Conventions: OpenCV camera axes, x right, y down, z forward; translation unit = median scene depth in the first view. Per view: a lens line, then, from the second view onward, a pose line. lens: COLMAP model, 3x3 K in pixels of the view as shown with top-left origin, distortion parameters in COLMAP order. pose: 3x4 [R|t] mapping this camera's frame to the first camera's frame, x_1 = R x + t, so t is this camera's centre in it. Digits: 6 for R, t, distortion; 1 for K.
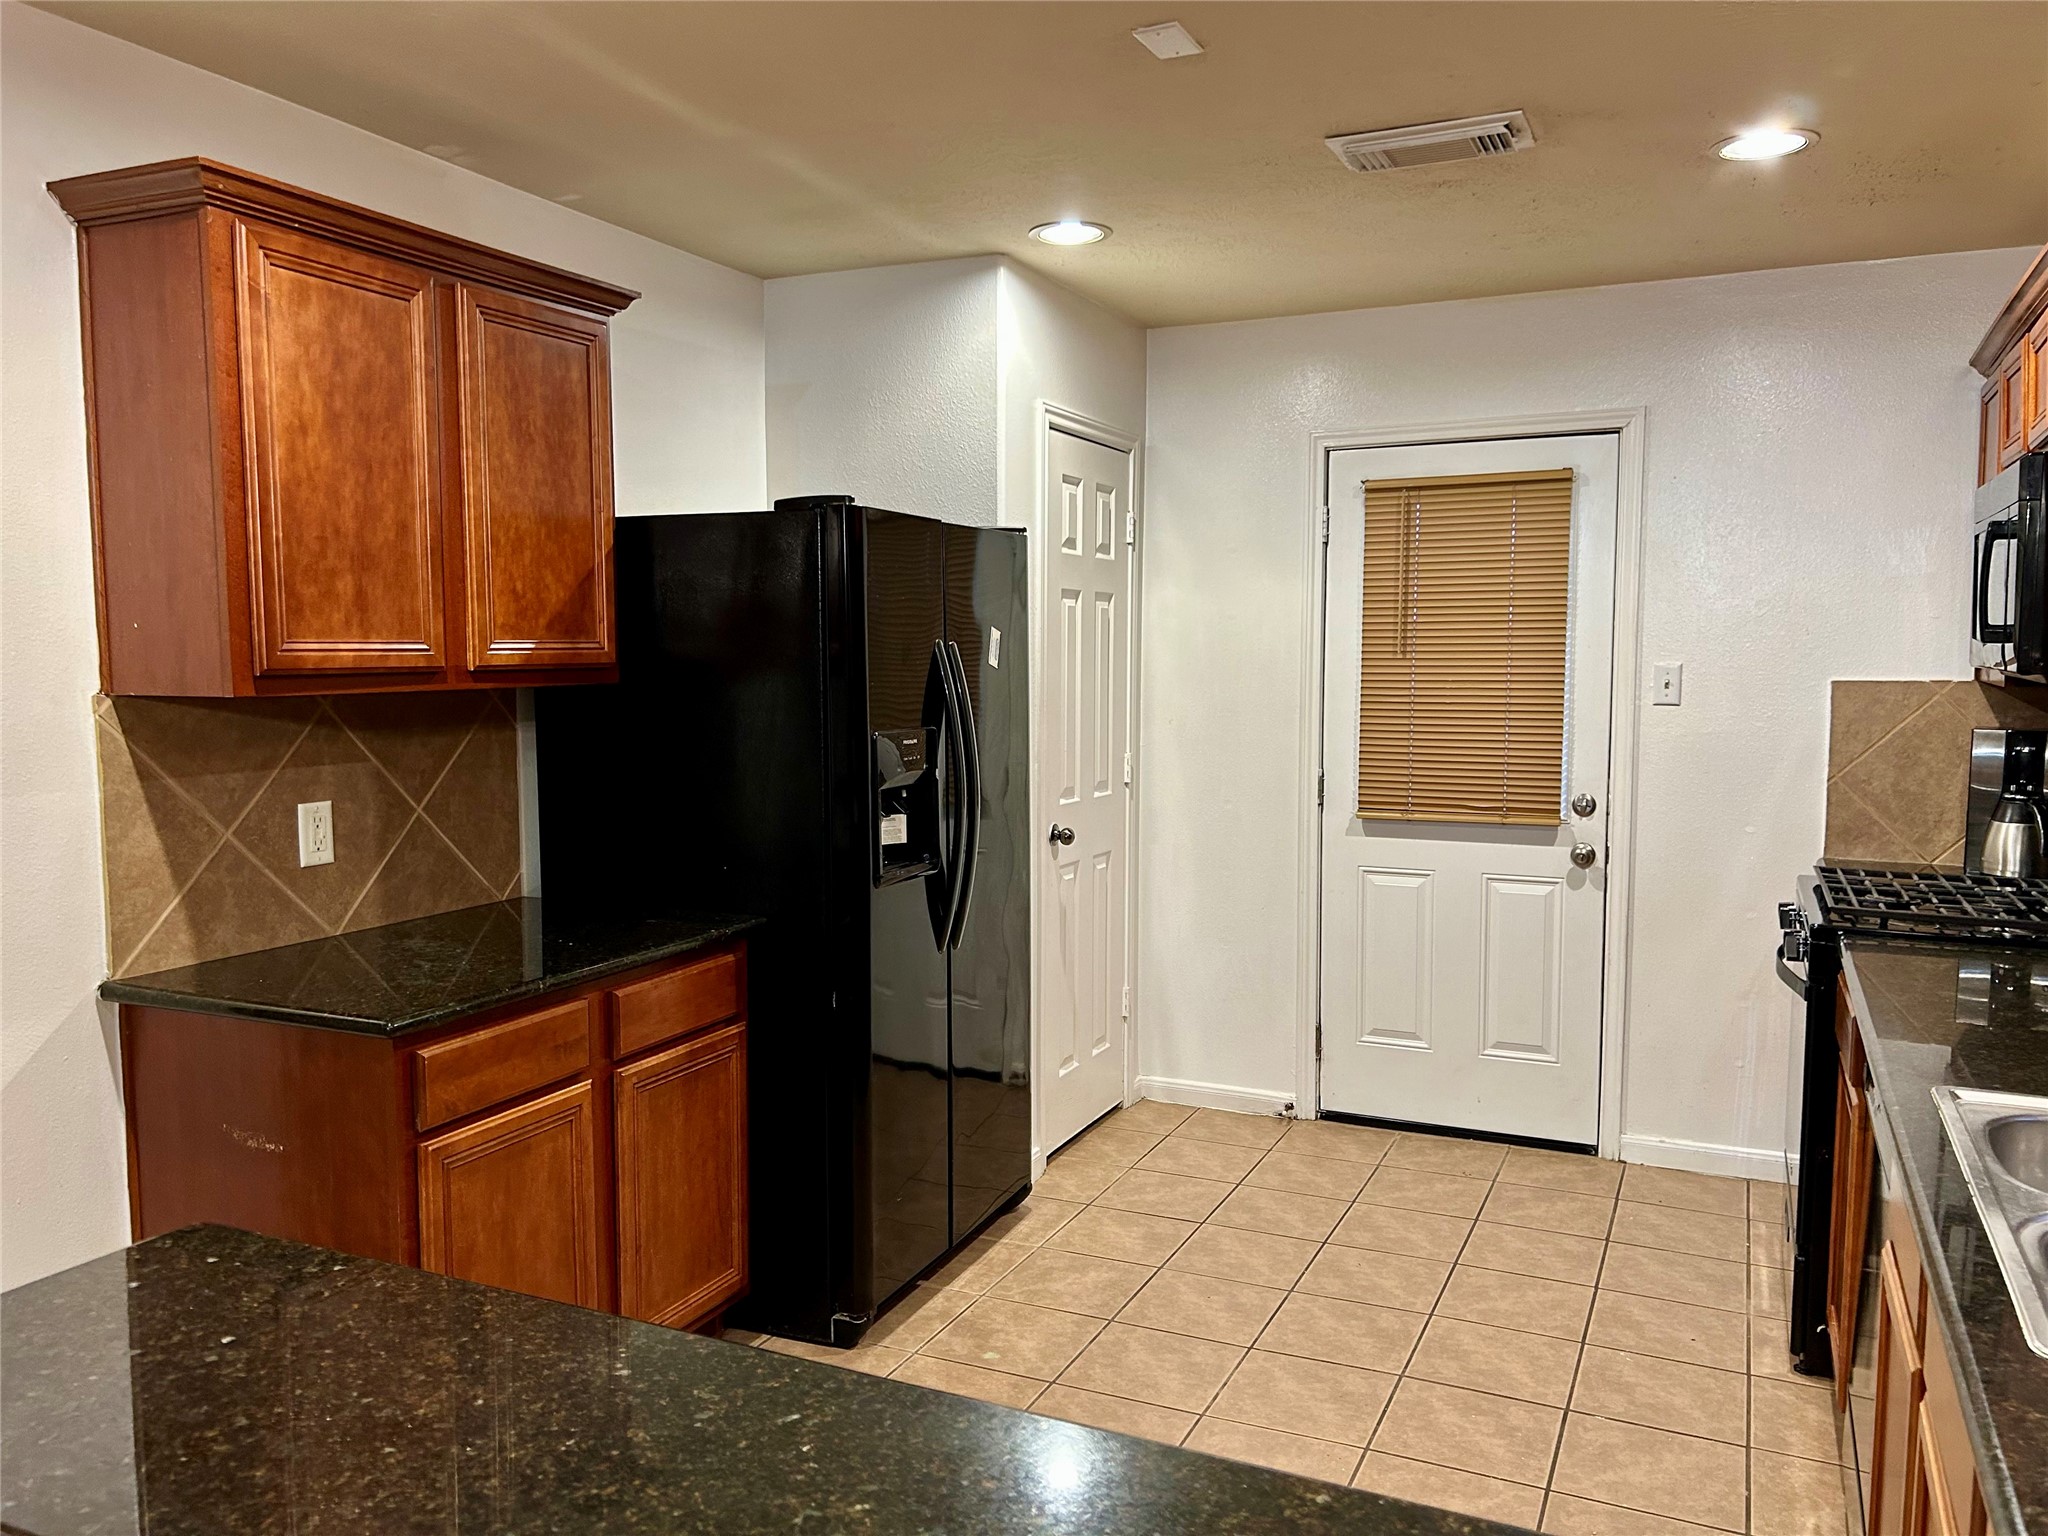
lens RADIAL K [[1540.8, 0, 1027.7], [0, 1540.8, 778.0], [0, 0, 1]] dist [0.066893, -0.082326]
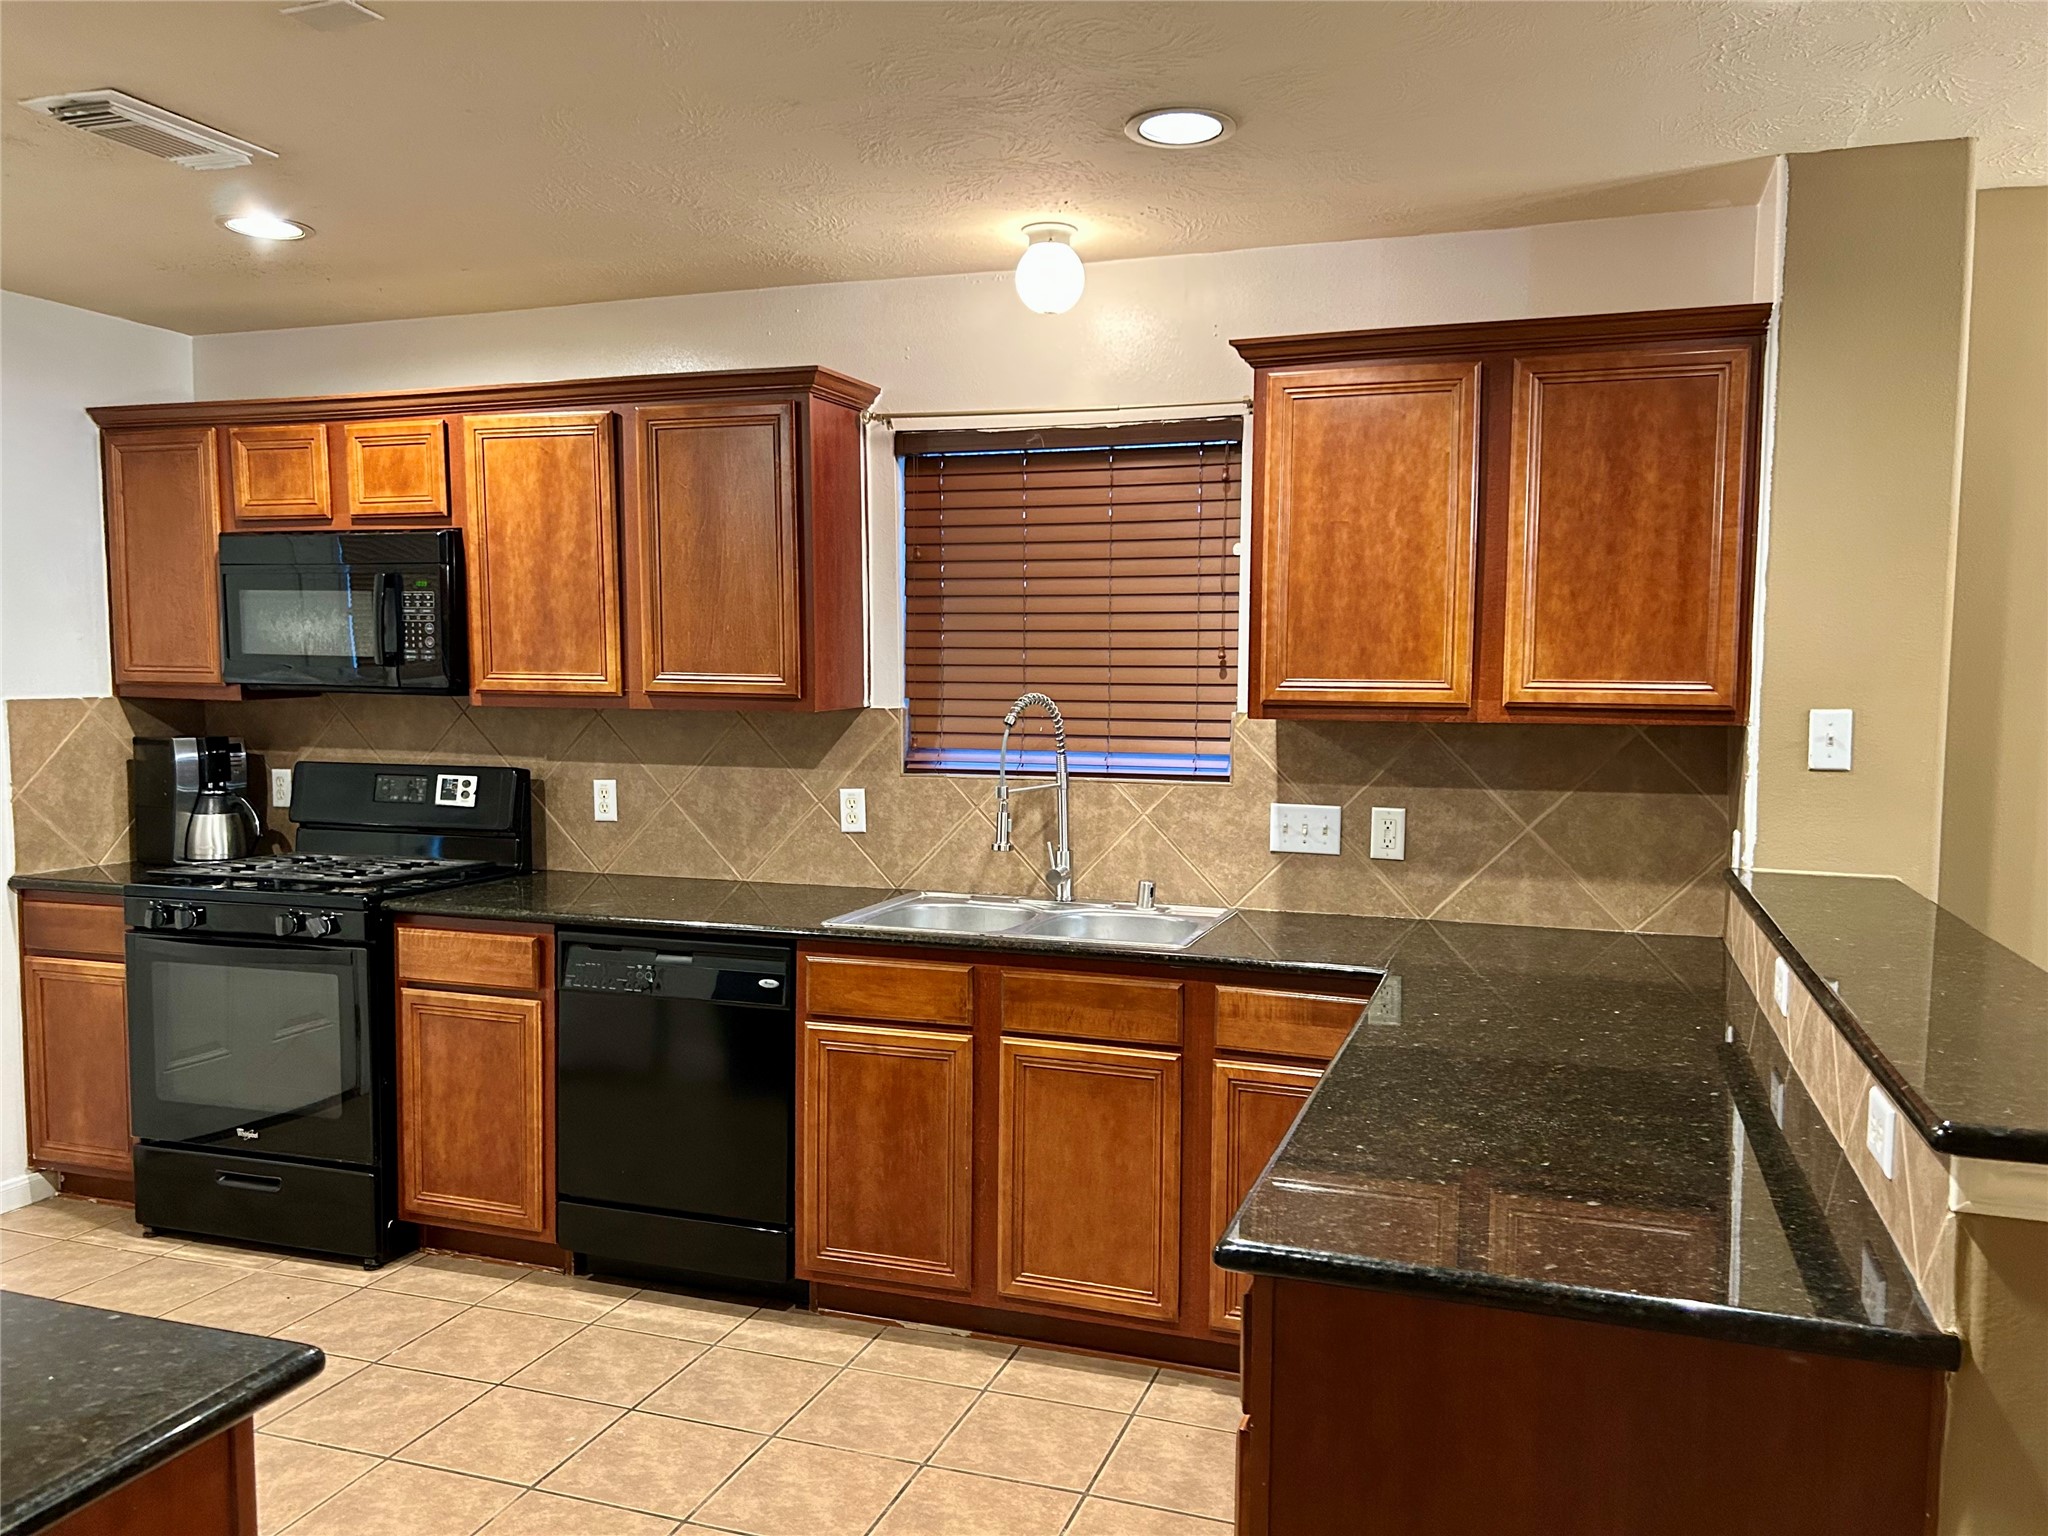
lens RADIAL K [[1540.8, 0, 1033.9], [0, 1540.8, 781.1], [0, 0, 1]] dist [0.066893, -0.082326]
pose [[-0.114103, -0.070193, 0.990986, -0.590097], [0.077363, 0.993844, 0.079303, -0.040596], [-0.990452, 0.085715, -0.107970, 0.479336]]
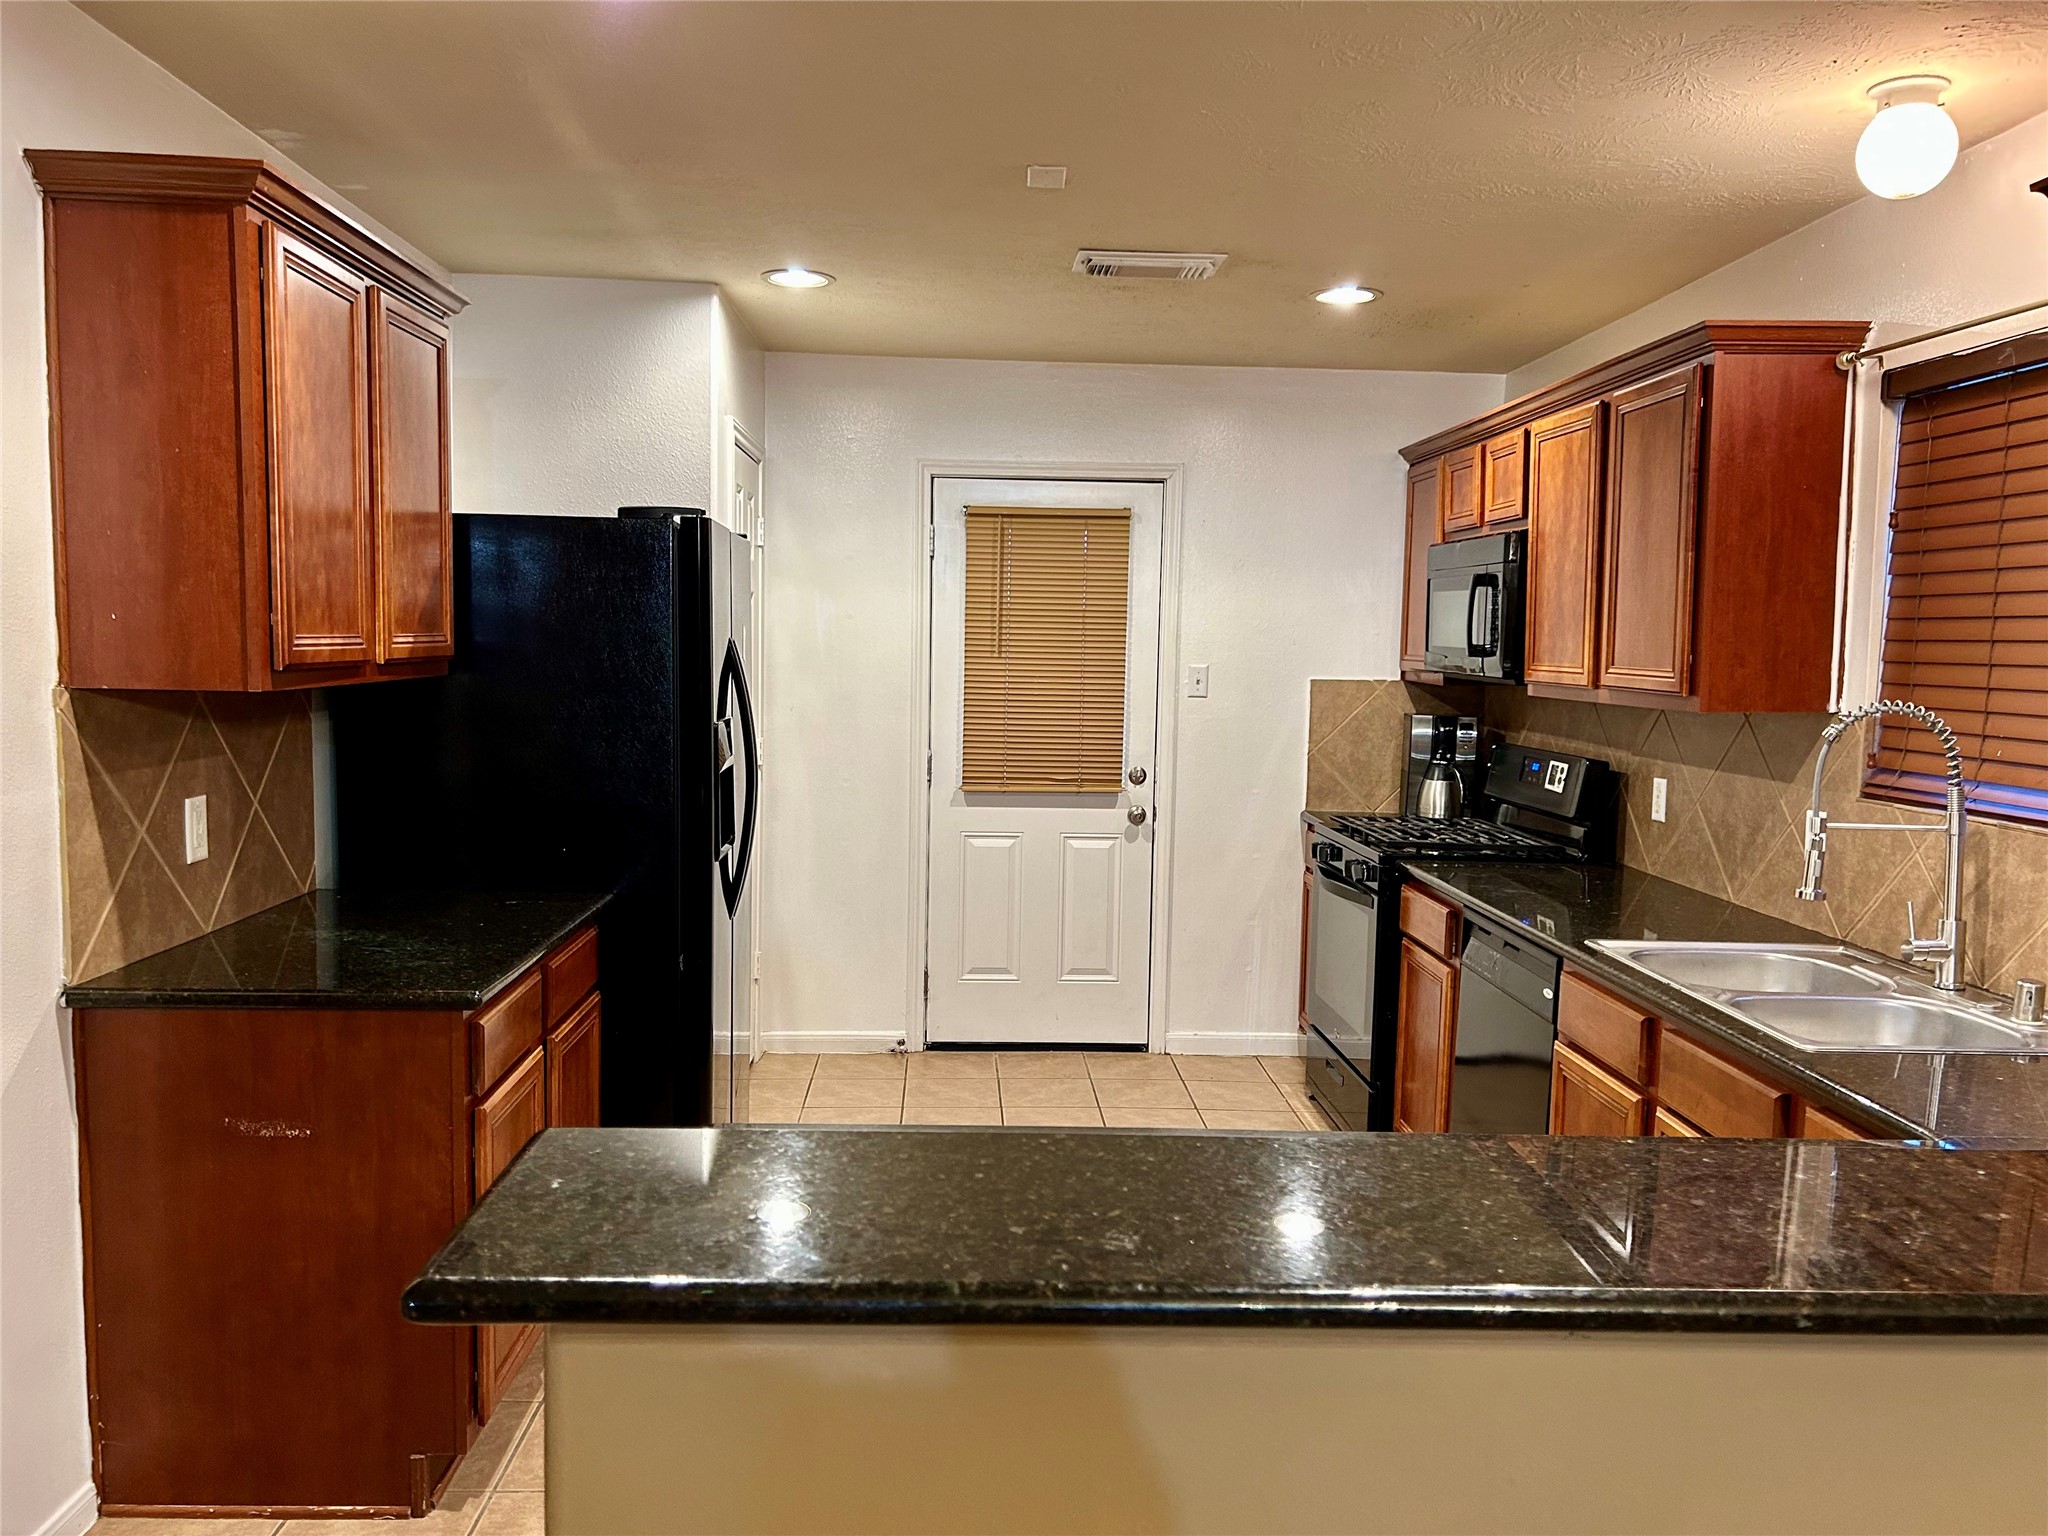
lens RADIAL K [[1540.8, 0, 1018.6], [0, 1540.8, 776.5], [0, 0, 1]] dist [0.066893, -0.082326]
pose [[0.888741, -0.021612, 0.457900, -0.340792], [0.016713, 0.999752, 0.014749, -0.002174], [-0.458105, -0.005455, 0.888881, -0.078825]]
